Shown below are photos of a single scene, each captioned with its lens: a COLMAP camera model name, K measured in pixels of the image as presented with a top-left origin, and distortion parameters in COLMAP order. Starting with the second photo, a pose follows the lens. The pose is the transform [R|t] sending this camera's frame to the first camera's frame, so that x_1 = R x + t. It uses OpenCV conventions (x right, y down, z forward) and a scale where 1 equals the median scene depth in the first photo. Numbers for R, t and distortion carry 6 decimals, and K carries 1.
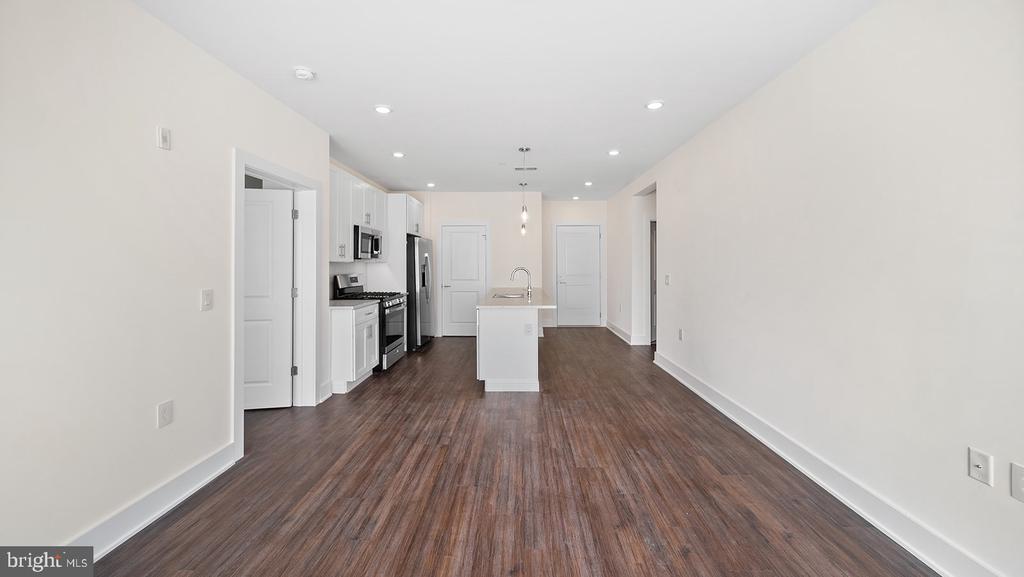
lens RADIAL K [[372.5, 0, 514.5], [0, 372.5, 261.3], [0, 0, 1]] dist [0.000064, -0.000003]
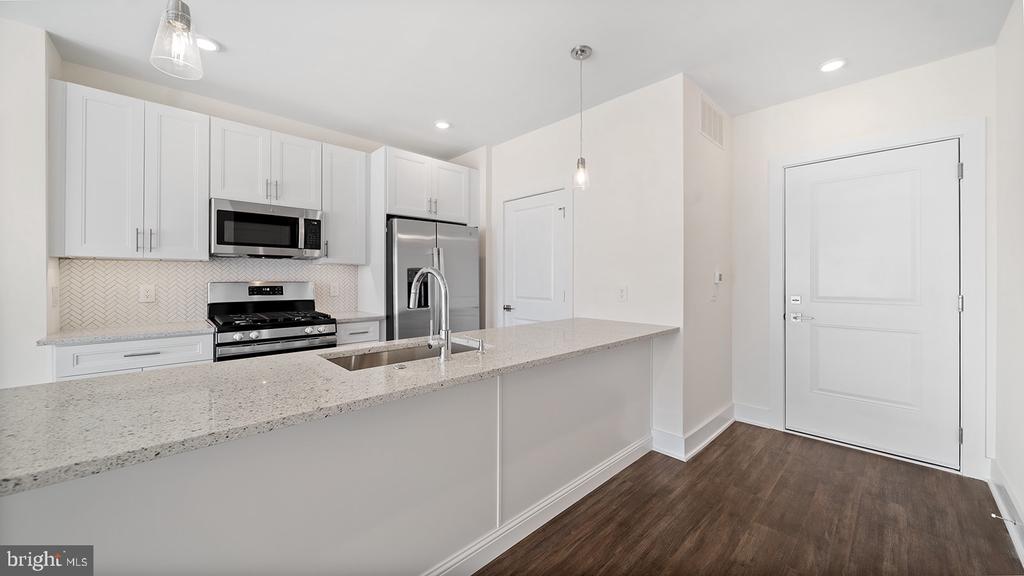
lens RADIAL K [[368.8, 0, 510.7], [0, 368.8, 278.3], [0, 0, 1]] dist [0.000284, -0.000012]
pose [[0.700398, 0.004043, -0.713741, 0.260126], [0.002881, 0.999960, 0.008490, 0.020876], [0.713747, -0.008003, 0.700358, 0.734947]]
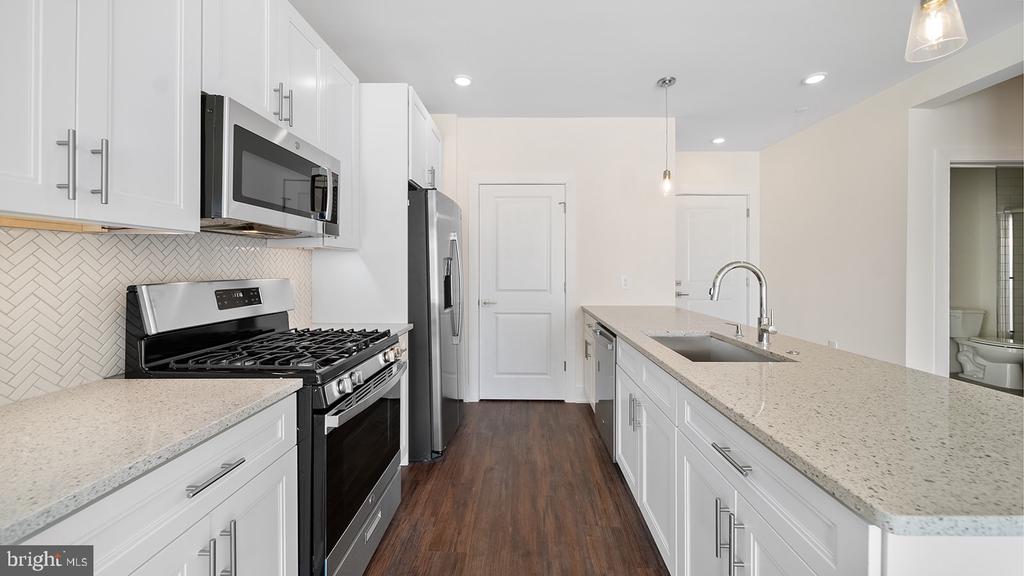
lens RADIAL K [[378.8, 0, 526.5], [0, 378.8, 268.8], [0, 0, 1]] dist [0.000000, -0.000075]
pose [[0.999923, 0.003089, 0.011993, -0.163162], [-0.003219, 0.999936, 0.010807, 0.017559], [-0.011958, -0.010845, 0.999870, 0.577864]]
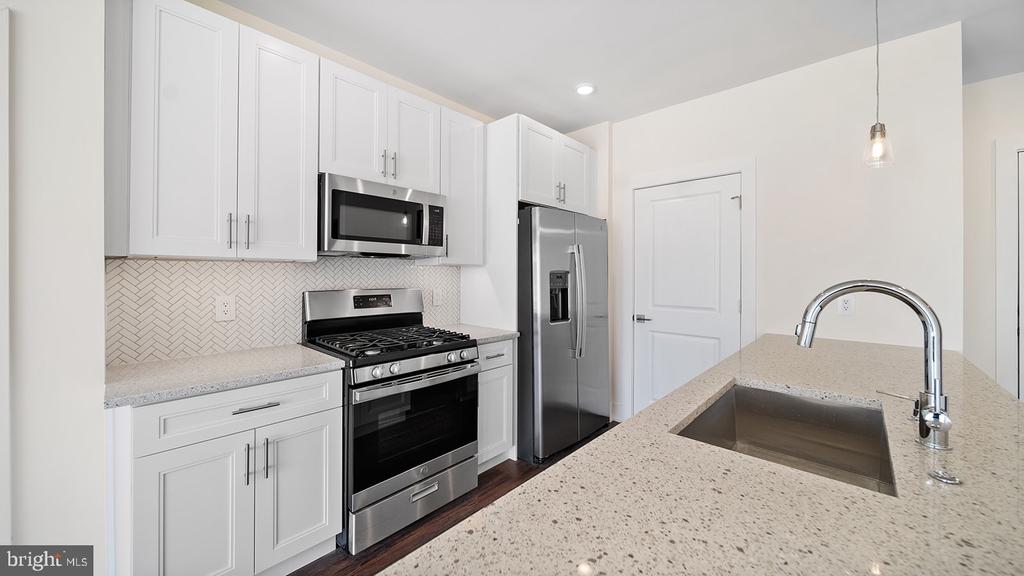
lens RADIAL K [[373.6, 0, 512.7], [0, 373.6, 273.7], [0, 0, 1]] dist [0.000712, 0.000103]
pose [[0.741502, 0.004814, -0.670934, 0.010840], [-0.000560, 0.999978, 0.006556, 0.010016], [0.670951, -0.004485, 0.741488, 0.659413]]
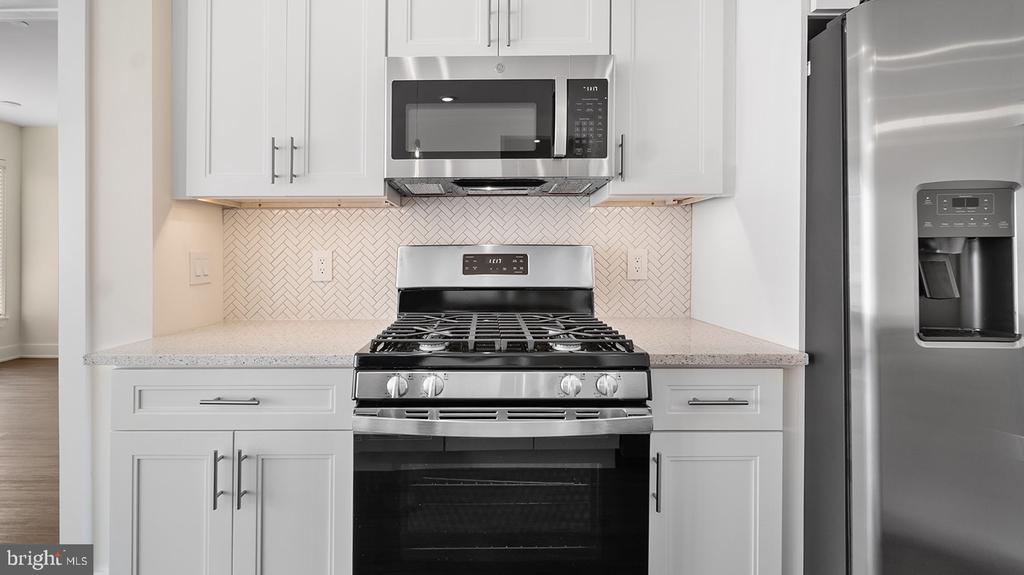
lens RADIAL K [[440.3, 0, 479.7], [0, 440.3, 256.6], [0, 0, 1]] dist [0.001780, 0.000357]
pose [[0.002086, 0.010187, -0.999946, -0.081154], [0.013063, 0.999863, 0.010213, 0.034143], [0.999912, -0.013084, 0.001952, 0.845134]]
